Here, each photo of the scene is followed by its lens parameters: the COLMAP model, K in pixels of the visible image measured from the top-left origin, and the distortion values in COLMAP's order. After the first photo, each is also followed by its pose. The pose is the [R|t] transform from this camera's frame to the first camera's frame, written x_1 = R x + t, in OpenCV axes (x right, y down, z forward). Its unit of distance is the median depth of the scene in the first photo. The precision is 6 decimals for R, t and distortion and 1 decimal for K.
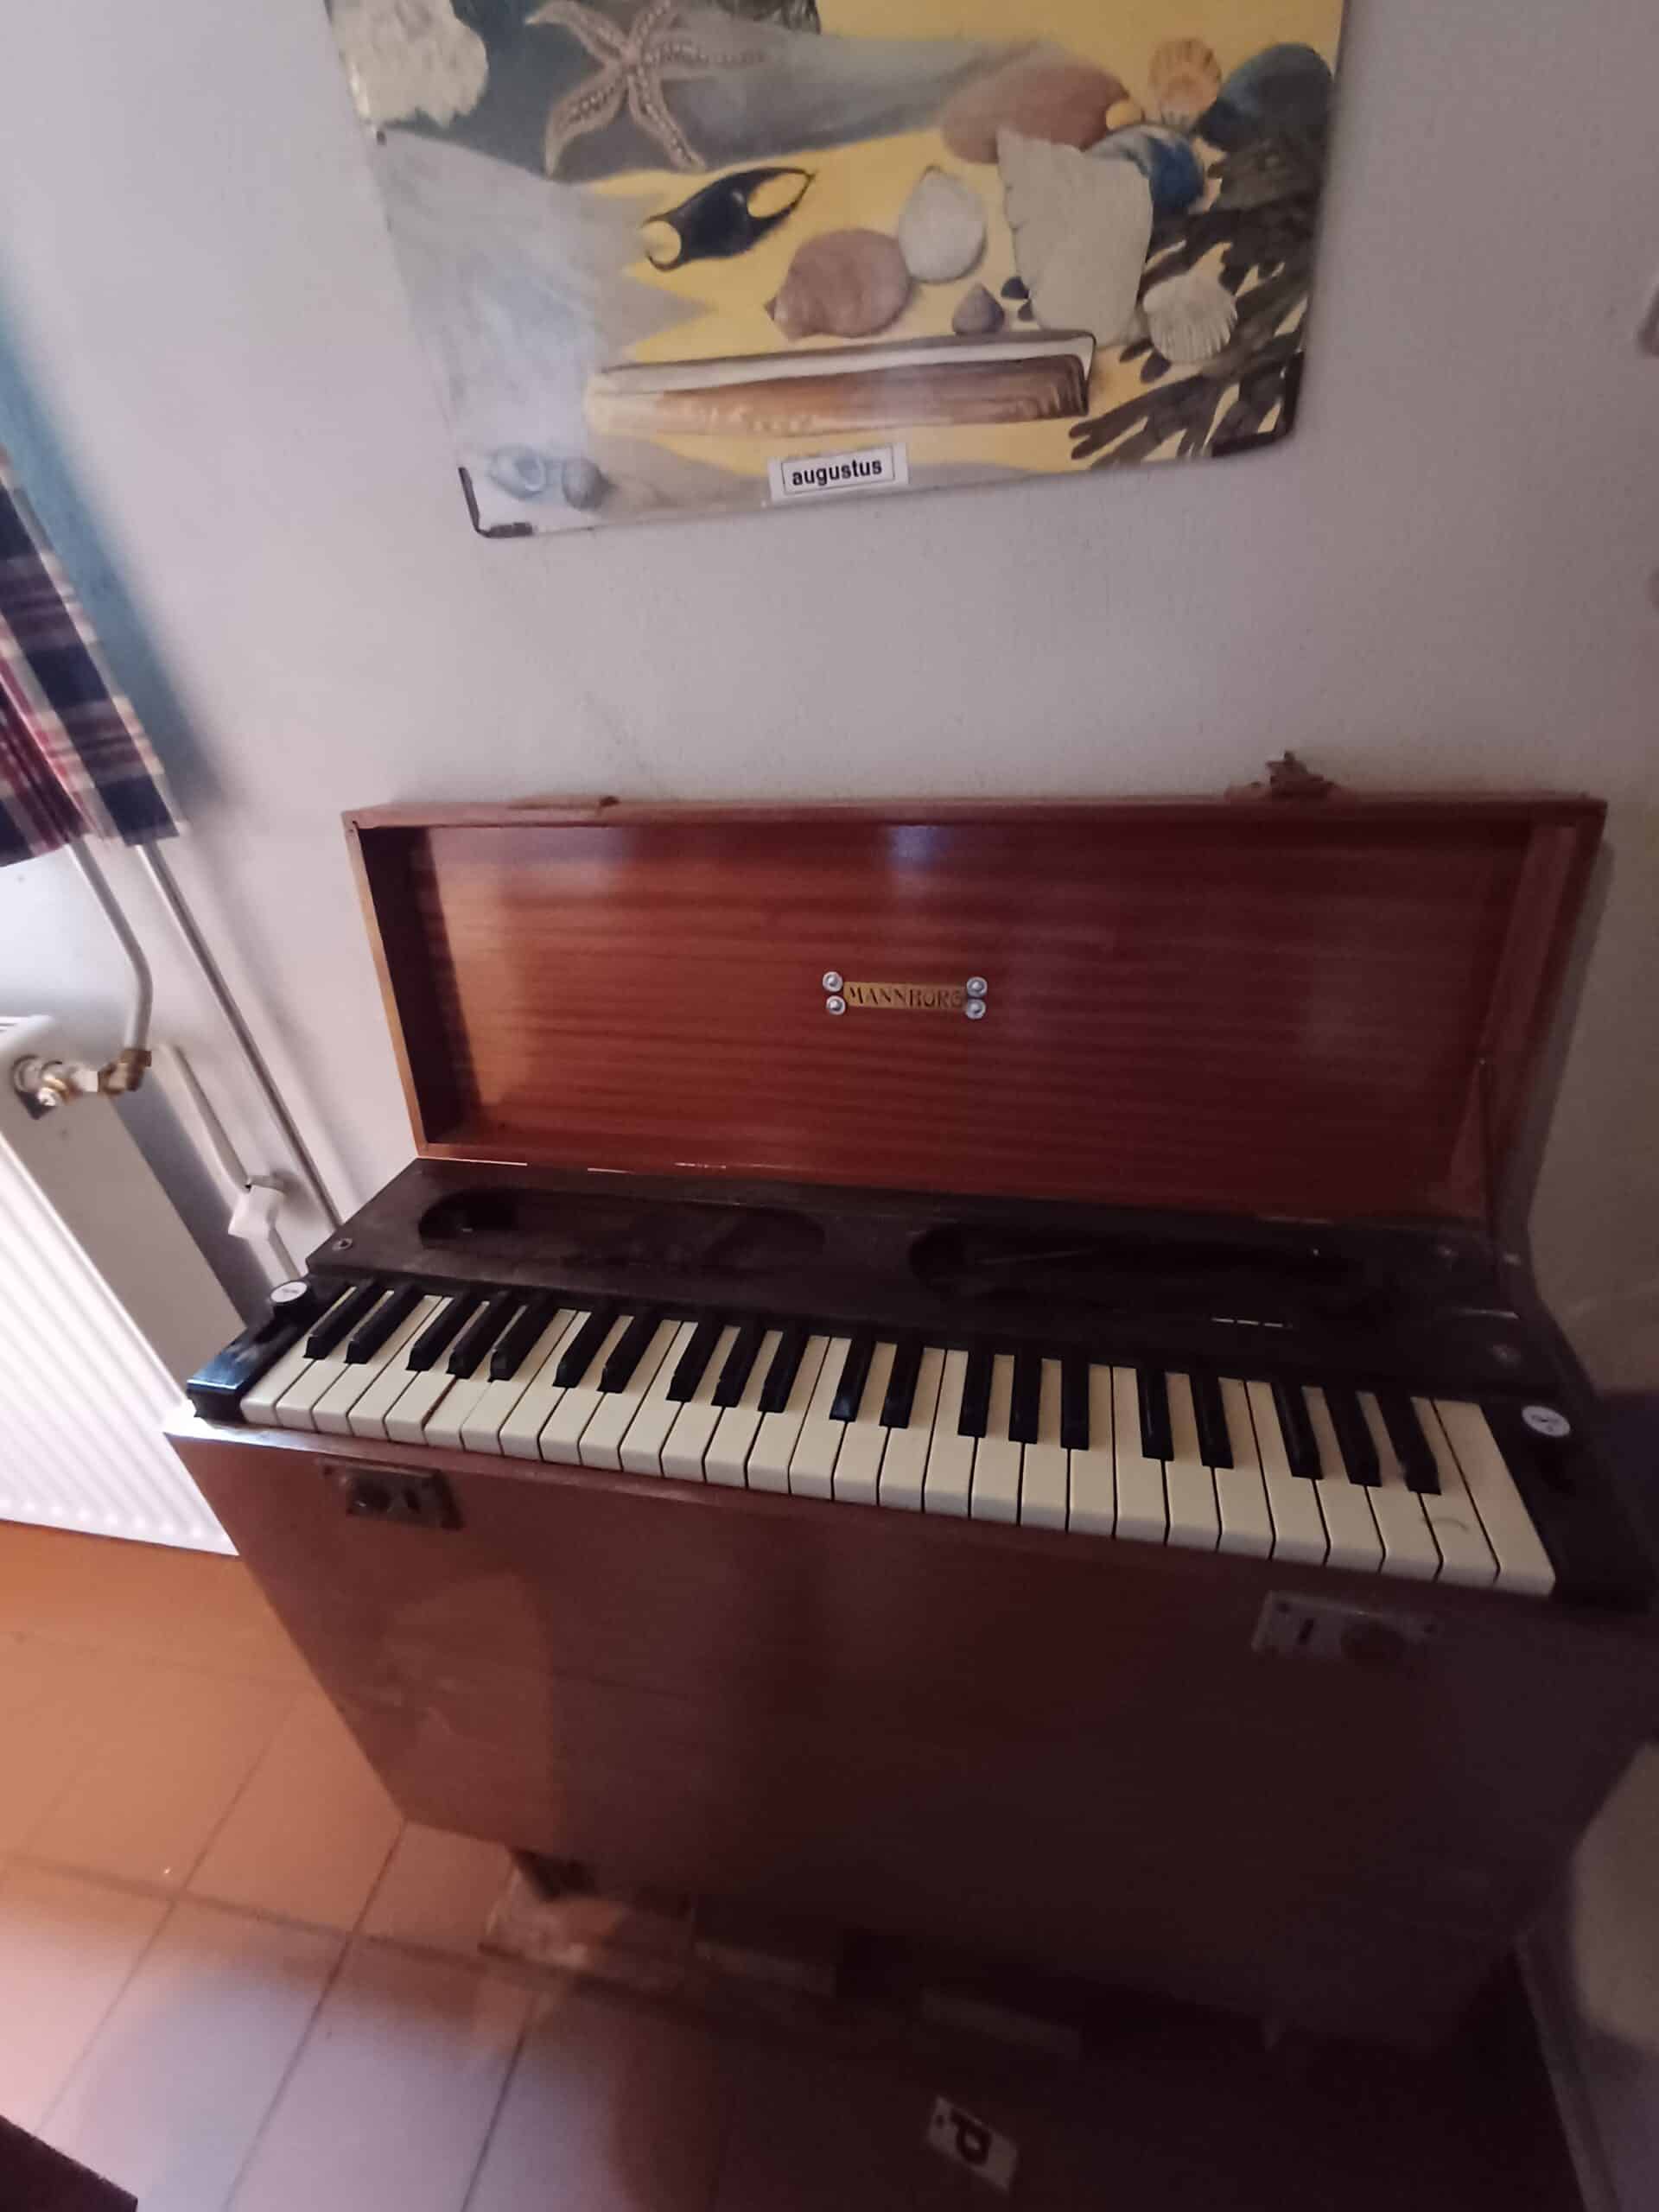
lens RADIAL K [[1014.6, 0, 833.8], [0, 1014.6, 1113.4], [0, 0, 1]] dist [0.000240, -0.000814]
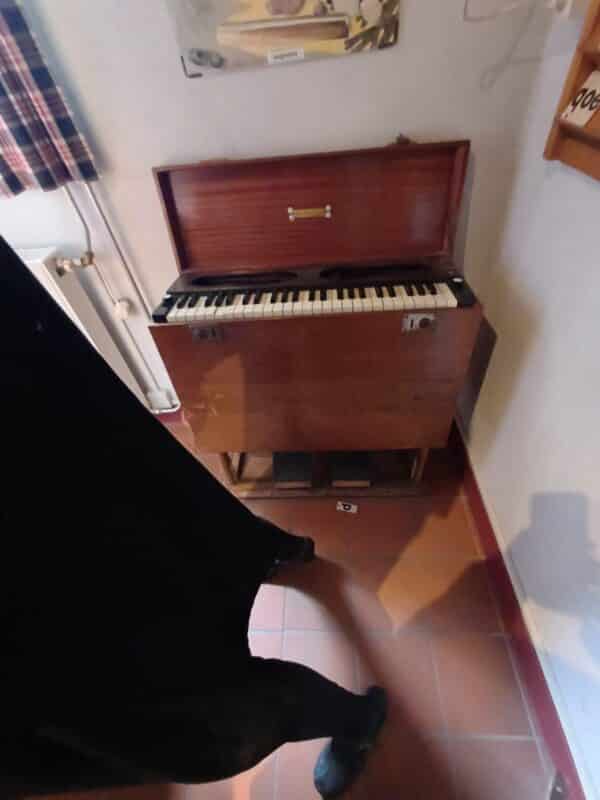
lens RADIAL K [[359.6, 0, 303.8], [0, 359.6, 403.2], [0, 0, 1]] dist [0.002372, -0.004657]
pose [[0.985935, -0.121768, 0.114478, -0.247531], [0.098978, 0.977335, 0.187138, 0.419460], [-0.134671, -0.173175, 0.975640, -0.579555]]
